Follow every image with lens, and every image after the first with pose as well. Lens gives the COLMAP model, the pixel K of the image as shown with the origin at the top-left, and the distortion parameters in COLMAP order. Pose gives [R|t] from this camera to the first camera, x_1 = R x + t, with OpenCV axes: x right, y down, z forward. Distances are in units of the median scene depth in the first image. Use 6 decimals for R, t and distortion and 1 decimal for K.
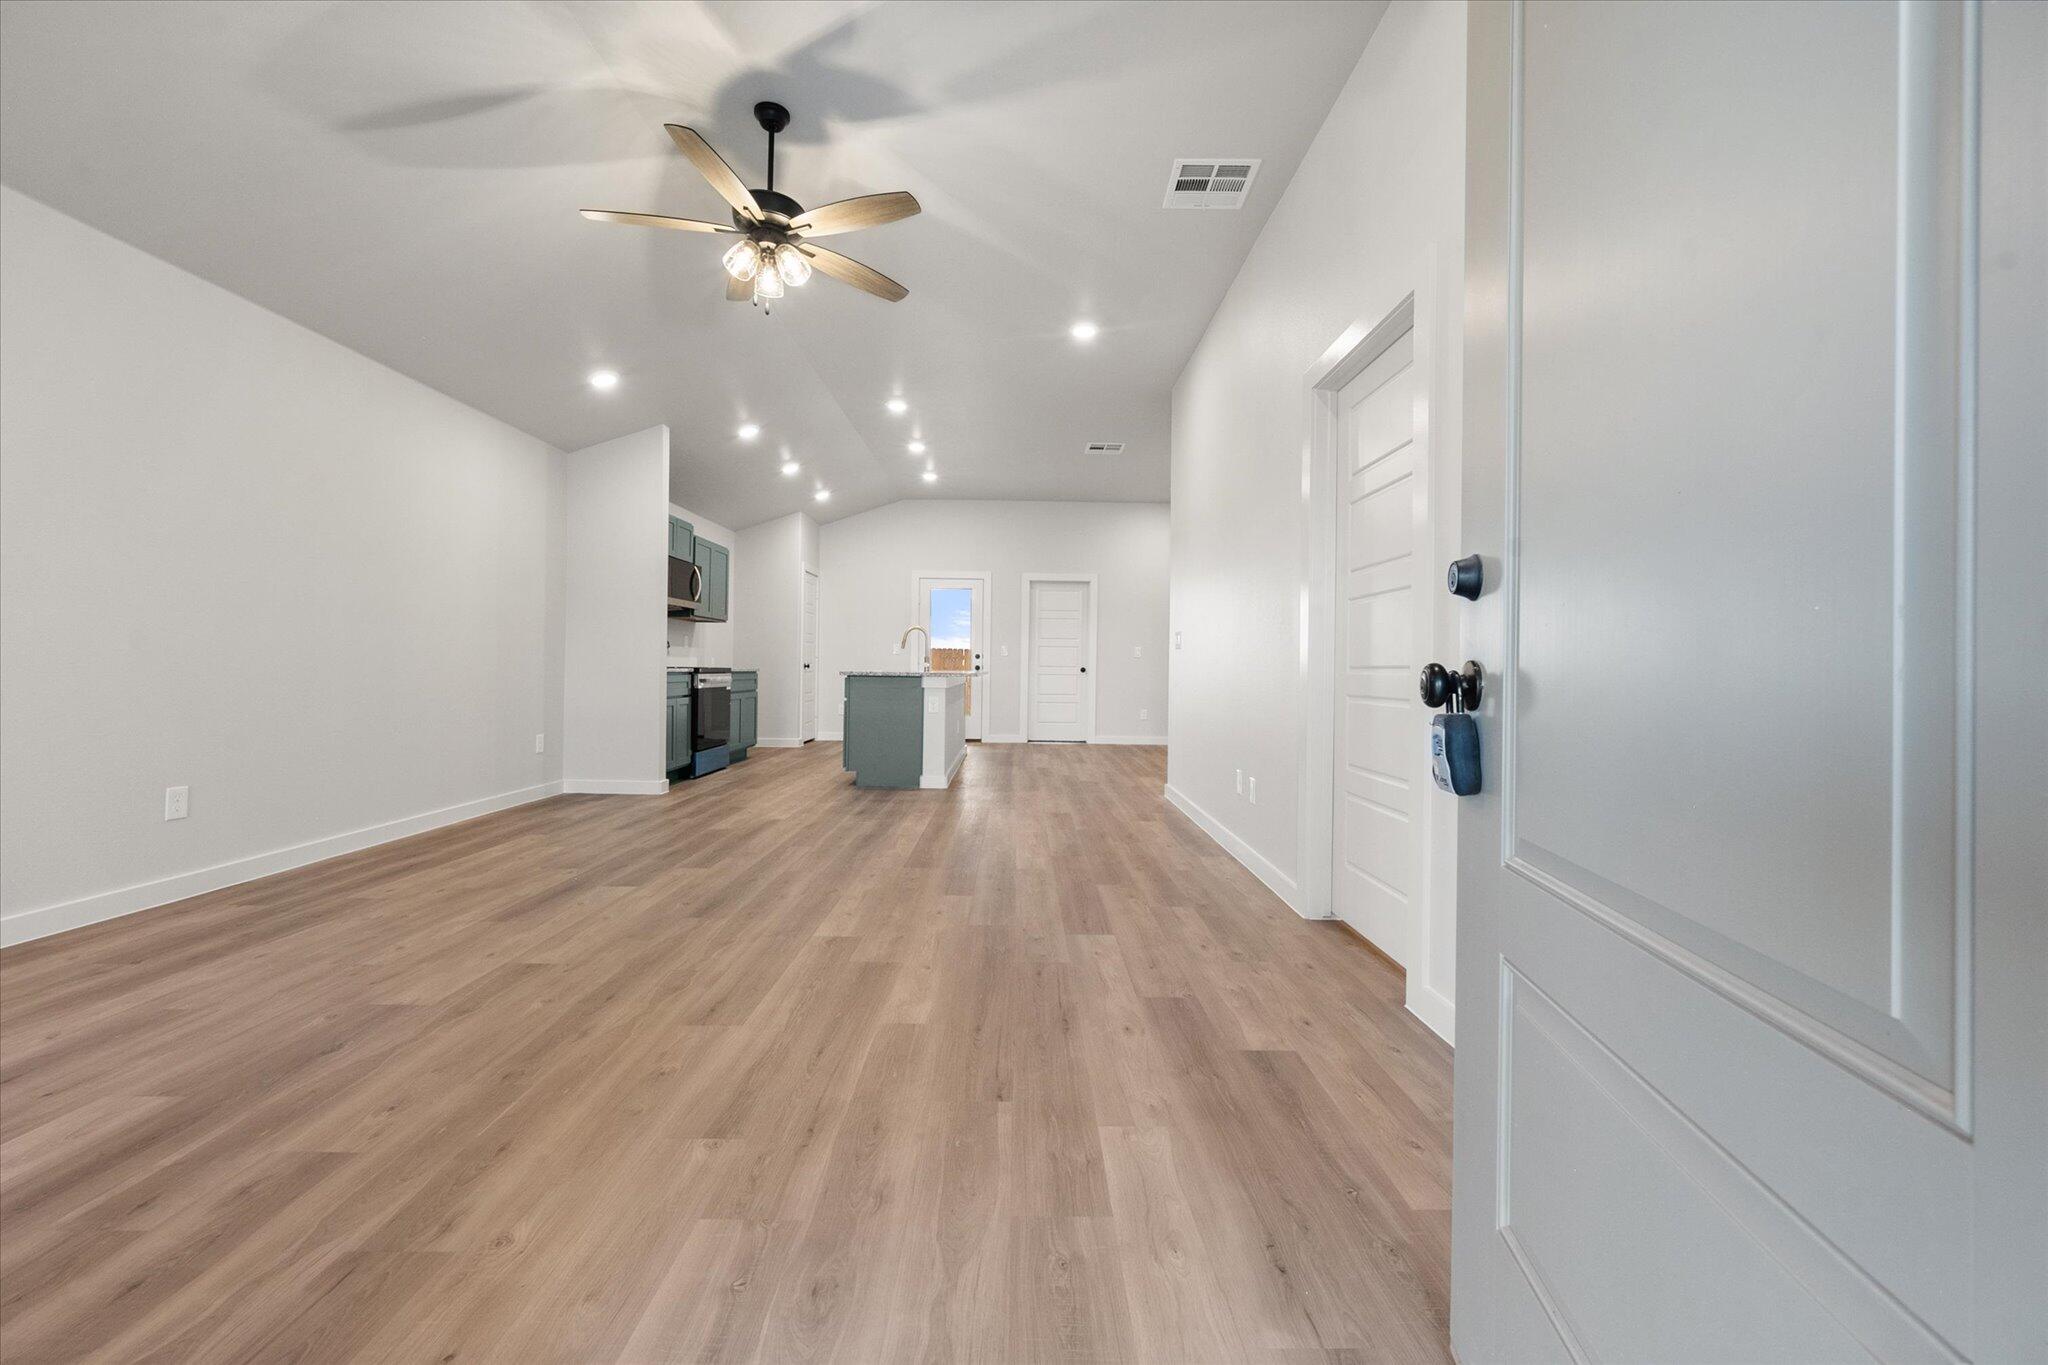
lens RADIAL K [[814.4, 0, 1024.6], [0, 814.4, 661.9], [0, 0, 1]] dist [-0.001058, -0.000043]
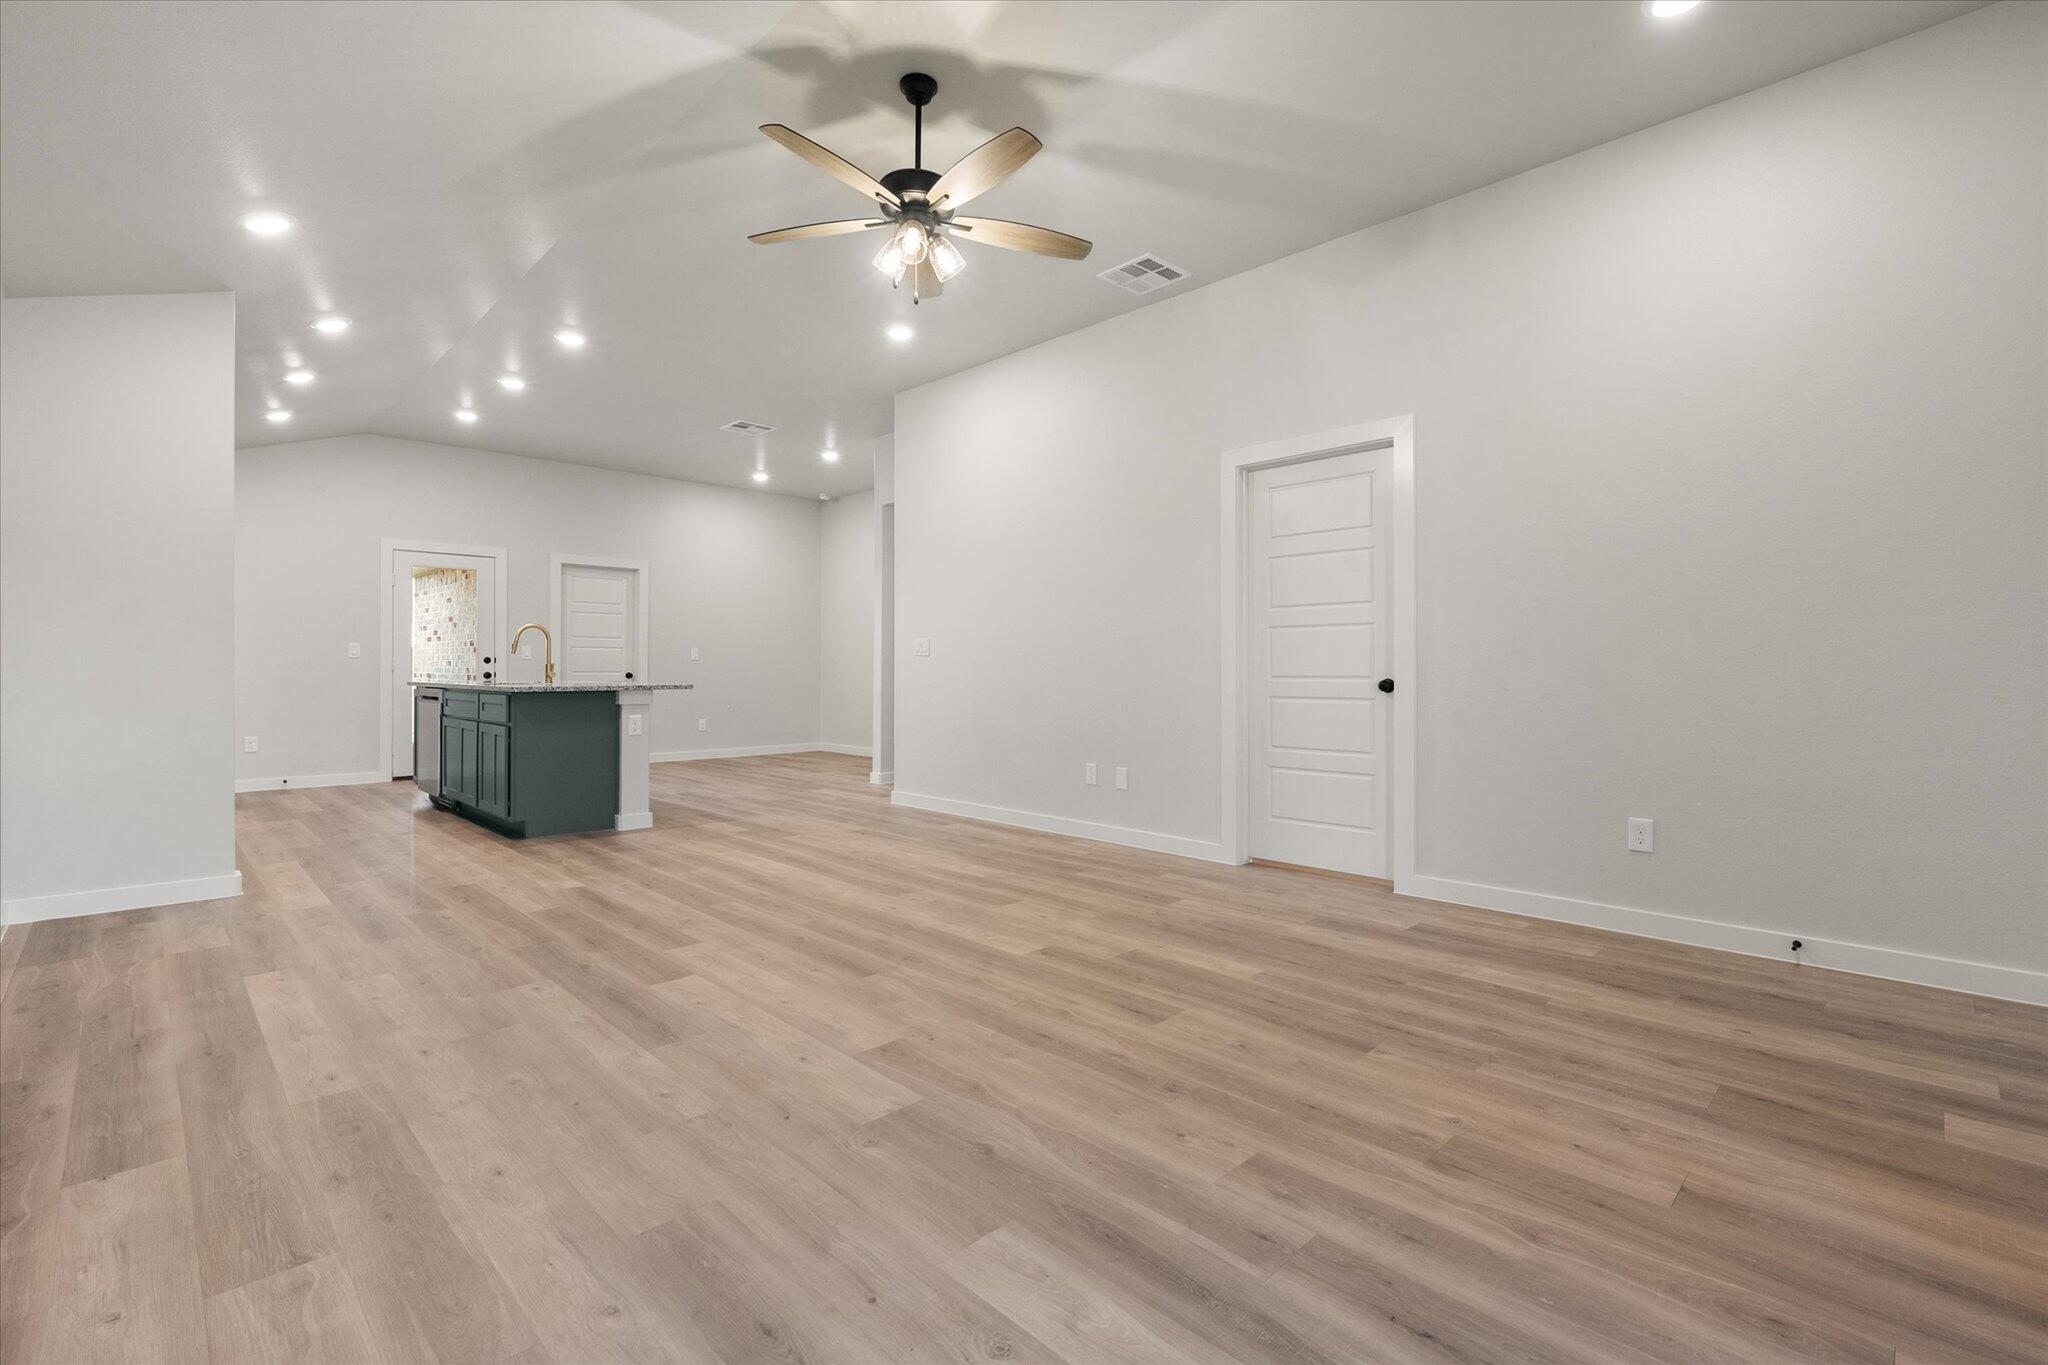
lens RADIAL K [[910.1, 0, 1029.3], [0, 910.1, 664.8], [0, 0, 1]] dist [-0.003104, -0.001169]
pose [[0.715138, -0.010648, 0.698902, -0.954977], [0.004697, 0.999935, 0.010429, -0.030003], [-0.698967, -0.004175, 0.715141, 0.178973]]
